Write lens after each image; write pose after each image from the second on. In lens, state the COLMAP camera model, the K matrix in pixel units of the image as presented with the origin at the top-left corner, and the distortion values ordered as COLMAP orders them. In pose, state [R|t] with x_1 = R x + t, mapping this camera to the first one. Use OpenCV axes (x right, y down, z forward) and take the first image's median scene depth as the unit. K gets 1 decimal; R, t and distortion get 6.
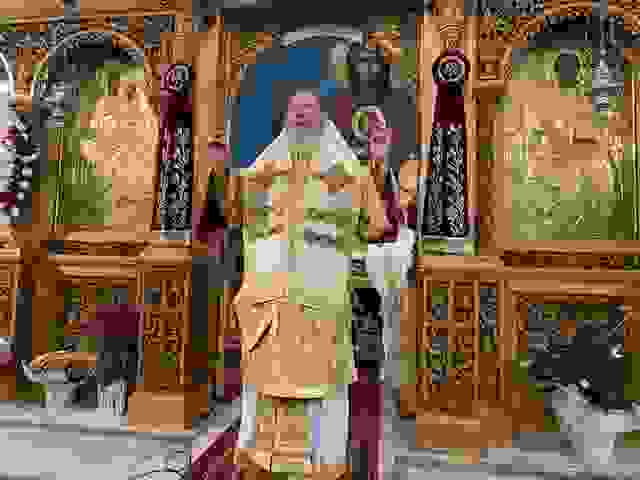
lens RADIAL K [[482.2, 0, 317.6], [0, 482.2, 238.0], [0, 0, 1]] dist [-0.001181, 0.002730]
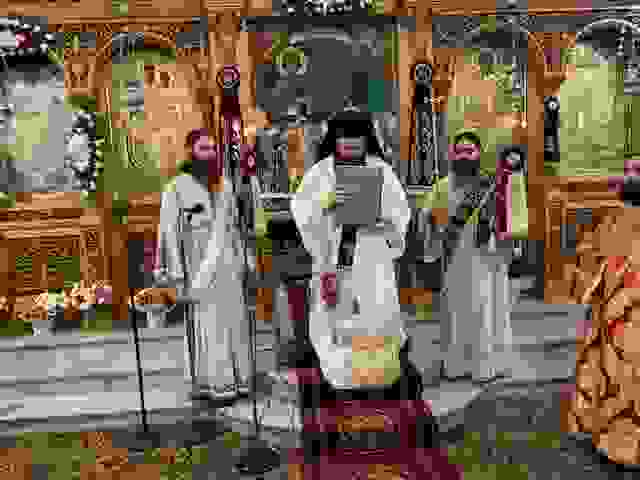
lens RADIAL K [[482.2, 0, 317.6], [0, 482.2, 238.0], [0, 0, 1]] dist [-0.001181, 0.002730]
pose [[0.968938, -0.097086, 0.227448, -0.359653], [0.063072, 0.986317, 0.152320, -0.076245], [-0.239124, -0.133243, 0.961803, -0.368639]]
